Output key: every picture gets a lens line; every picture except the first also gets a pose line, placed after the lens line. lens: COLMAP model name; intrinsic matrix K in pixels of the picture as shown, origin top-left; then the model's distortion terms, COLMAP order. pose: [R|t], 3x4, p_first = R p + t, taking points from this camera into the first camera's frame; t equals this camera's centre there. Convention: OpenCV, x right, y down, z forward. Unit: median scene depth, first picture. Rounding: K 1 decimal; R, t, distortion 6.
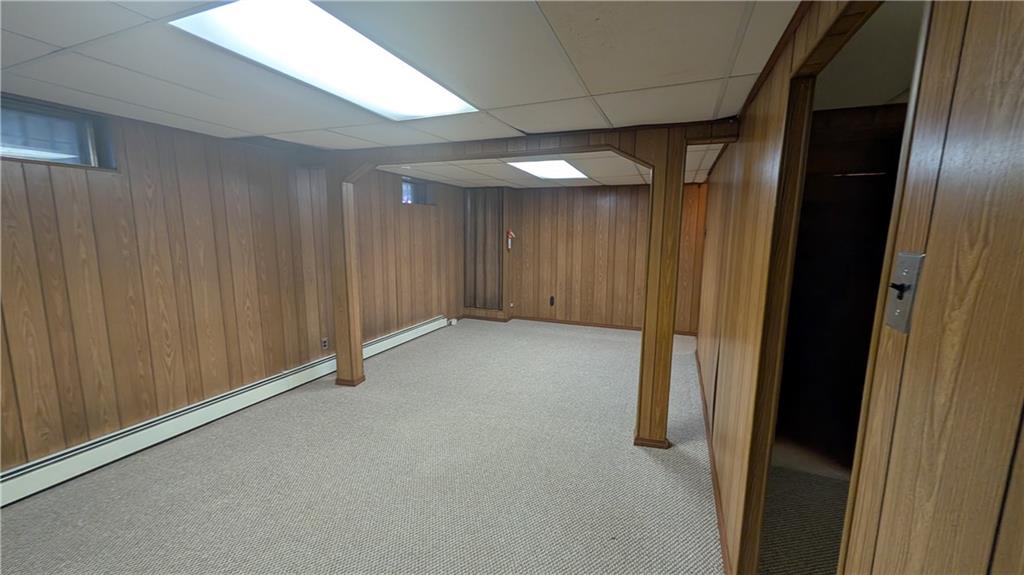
lens RADIAL K [[393.1, 0, 513.6], [0, 393.1, 285.0], [0, 0, 1]] dist [0.001001, 0.000094]
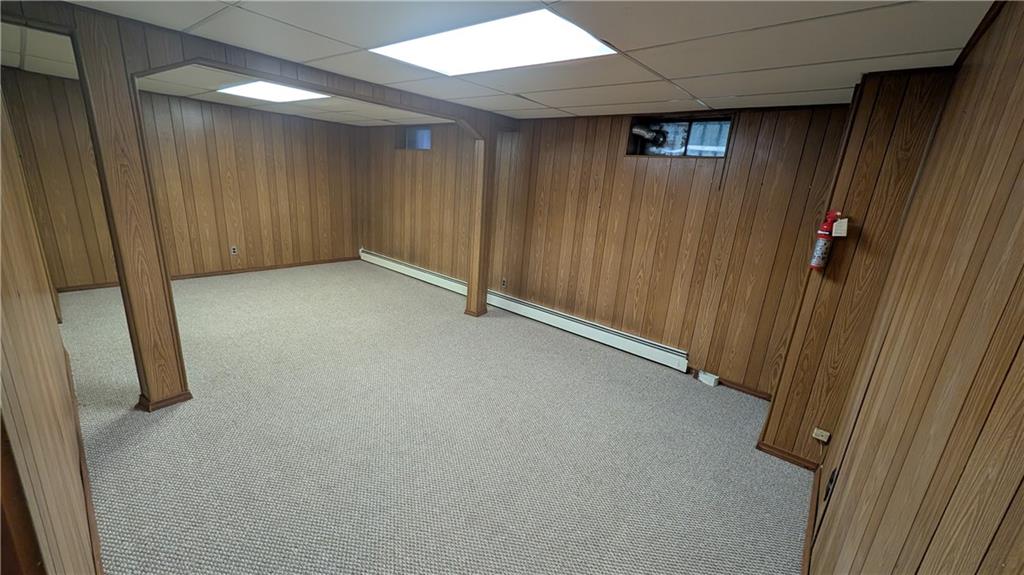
lens RADIAL K [[393.1, 0, 513.3], [0, 393.1, 283.3], [0, 0, 1]] dist [0.001001, 0.000094]
pose [[-0.307938, 0.226989, -0.923932, 0.504705], [-0.197764, 0.934639, 0.295532, -0.170302], [0.930625, 0.273726, -0.242921, 1.088685]]
